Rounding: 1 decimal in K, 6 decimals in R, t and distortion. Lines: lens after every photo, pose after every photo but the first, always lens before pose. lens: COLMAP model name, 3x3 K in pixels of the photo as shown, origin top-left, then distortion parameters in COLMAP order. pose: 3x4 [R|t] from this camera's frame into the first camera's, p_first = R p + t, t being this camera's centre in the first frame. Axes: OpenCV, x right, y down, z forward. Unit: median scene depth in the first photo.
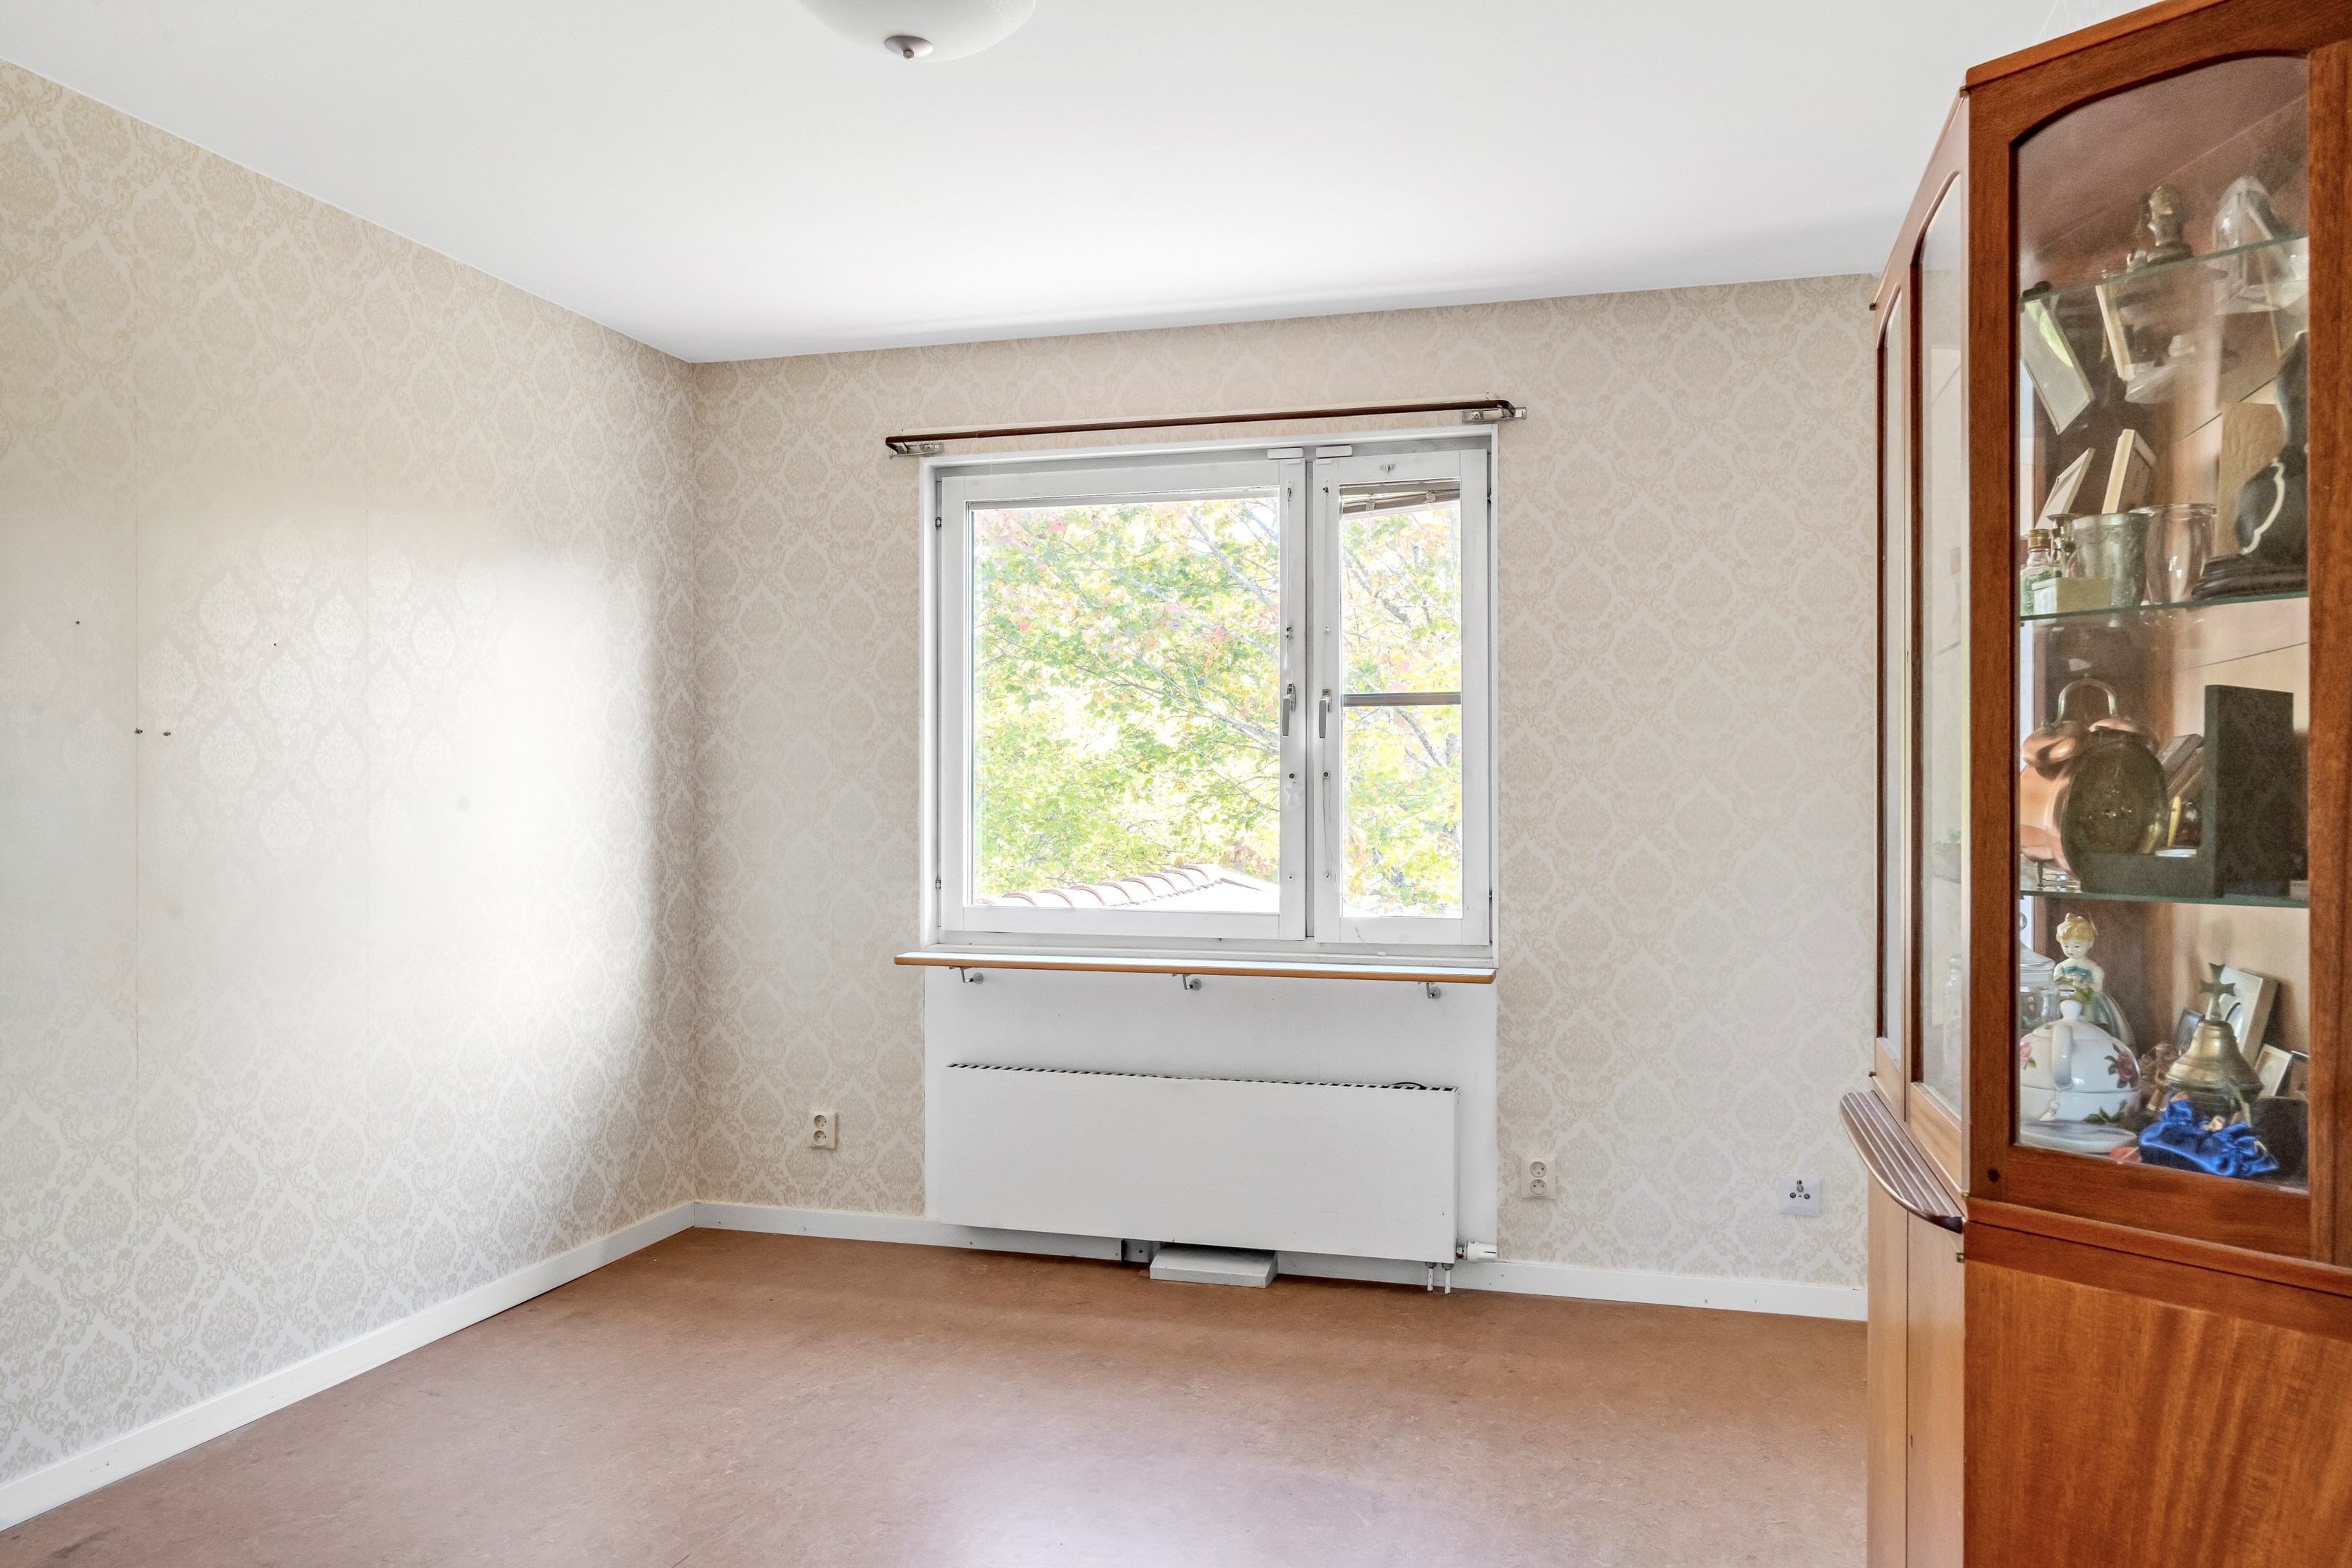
lens RADIAL K [[1672.8, 0, 1177.3], [0, 1672.8, 801.4], [0, 0, 1]] dist [-0.009984, -0.000932]
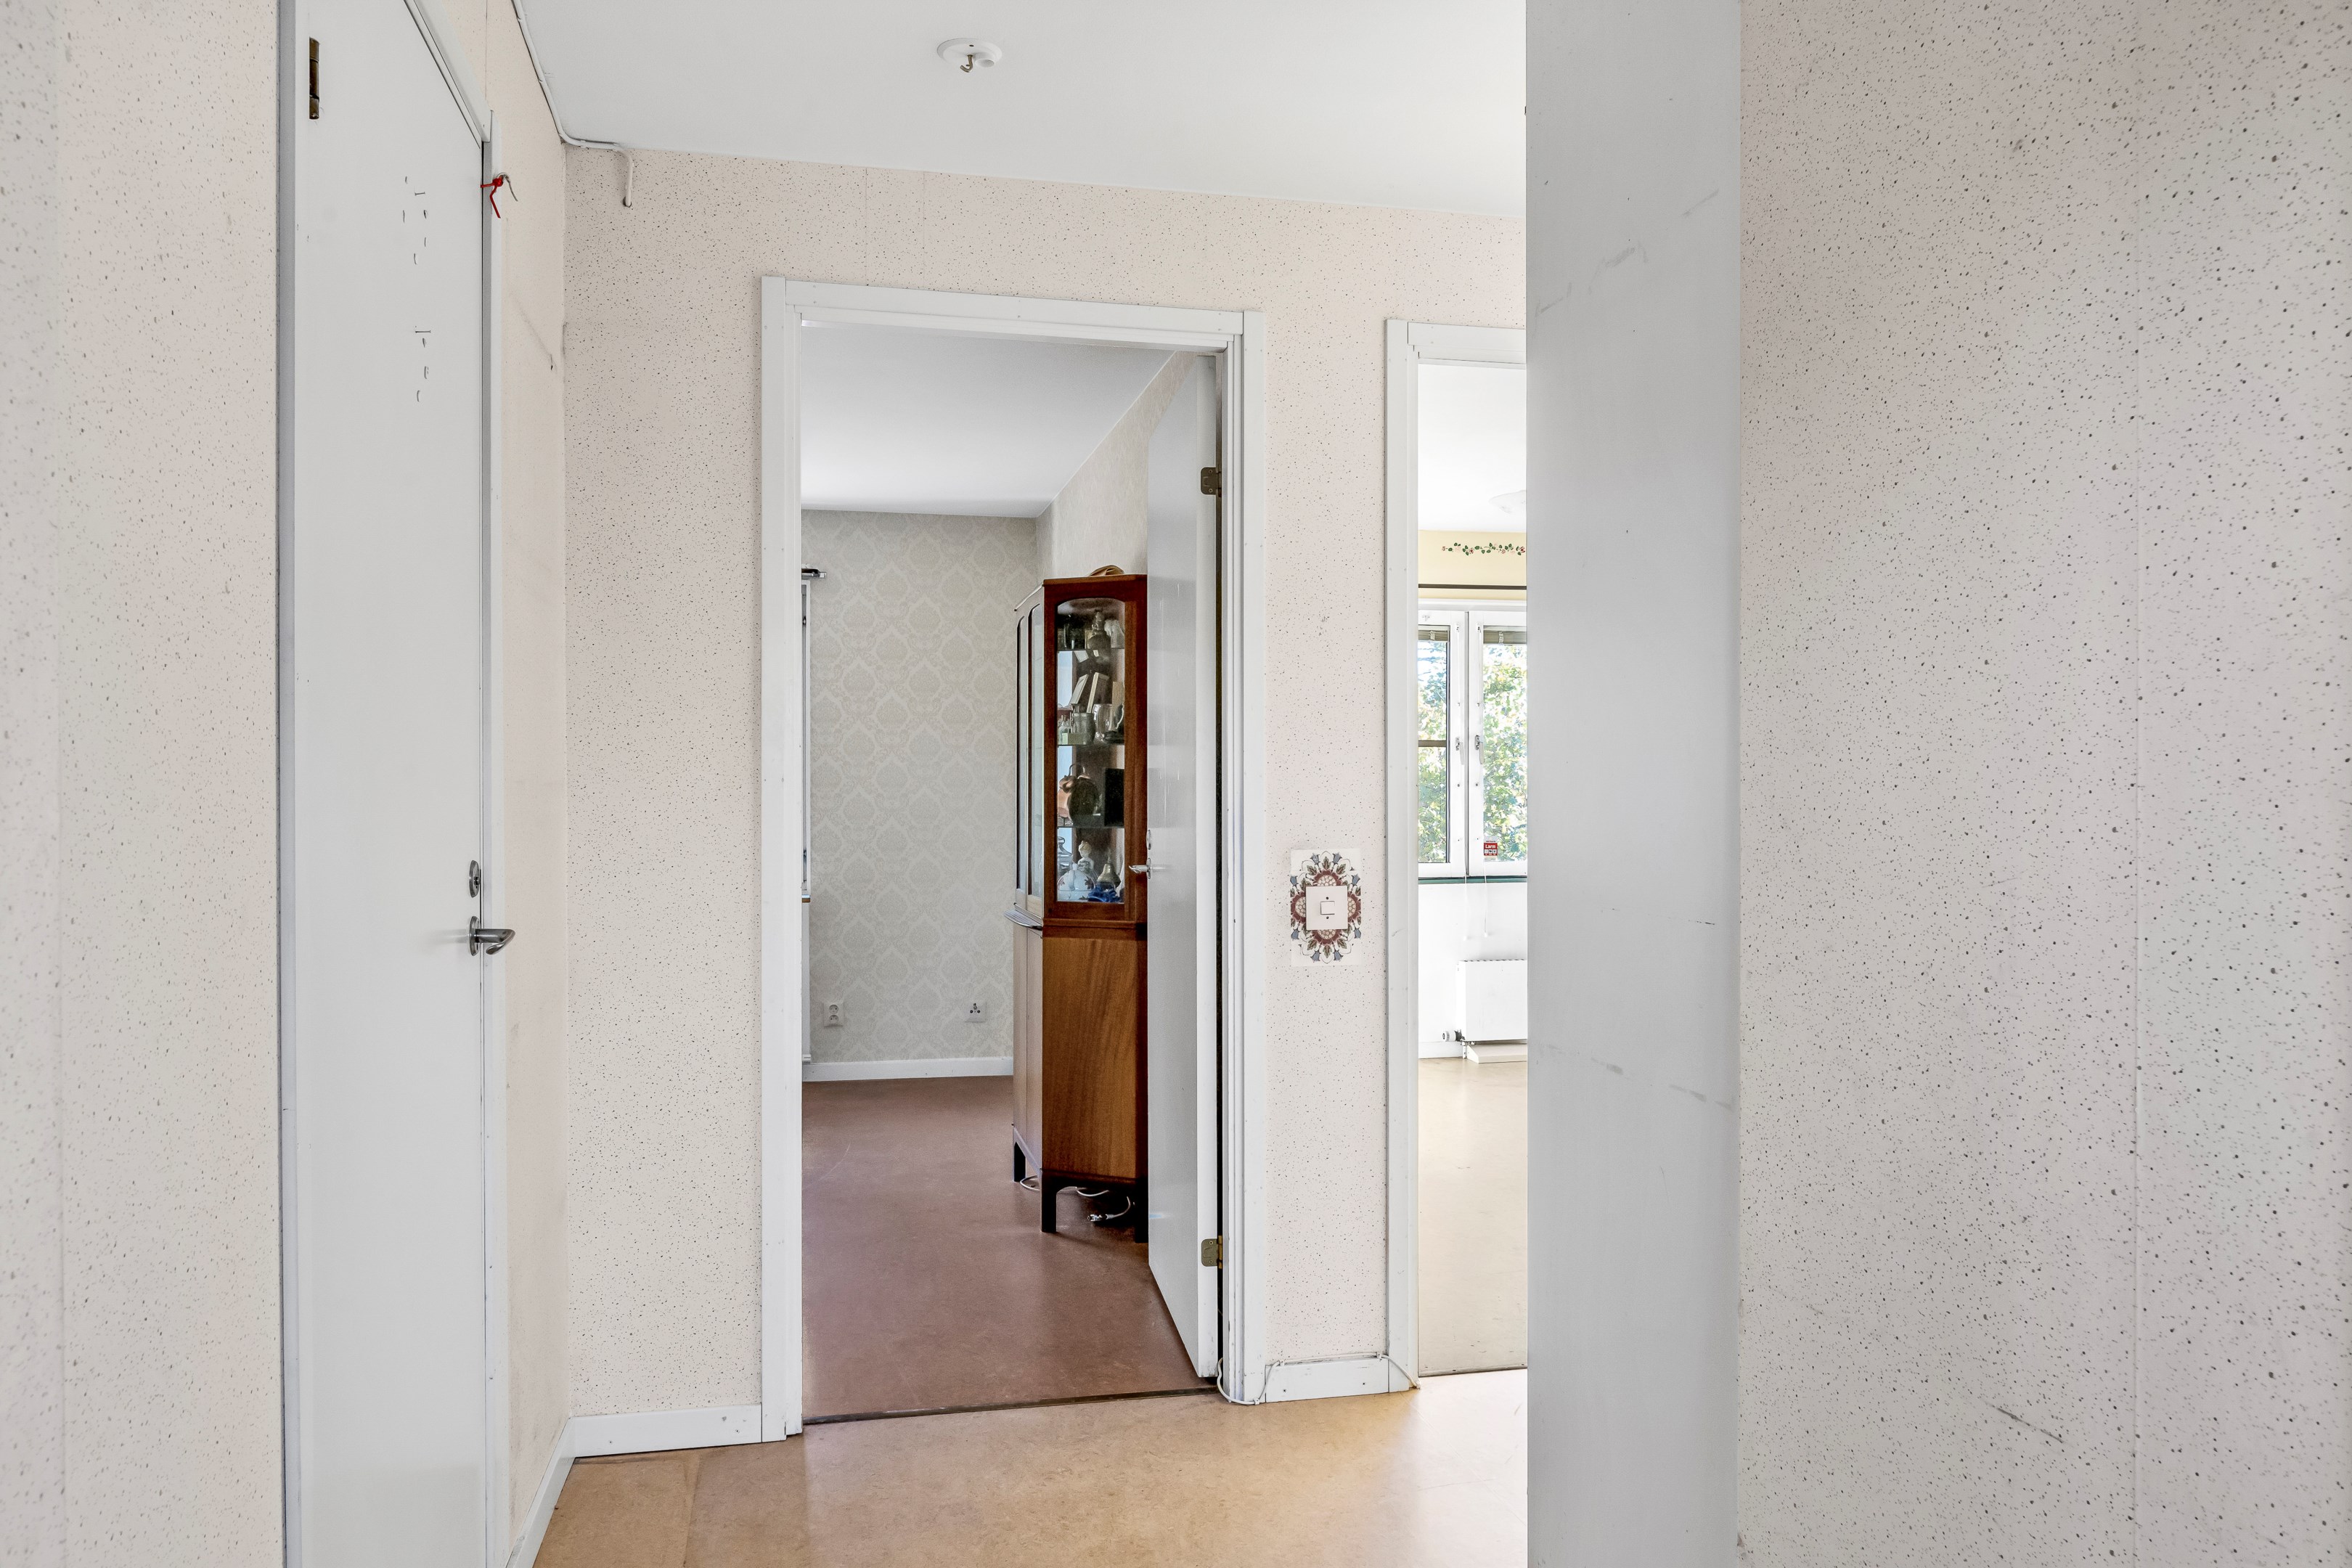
lens RADIAL K [[1672.8, 0, 1176.3], [0, 1672.8, 791.9], [0, 0, 1]] dist [-0.009984, -0.000932]
pose [[0.878455, 0.002950, 0.477815, -0.322412], [-0.001288, 0.999992, -0.003806, -0.001047], [-0.477823, 0.002727, 0.878452, -0.747565]]
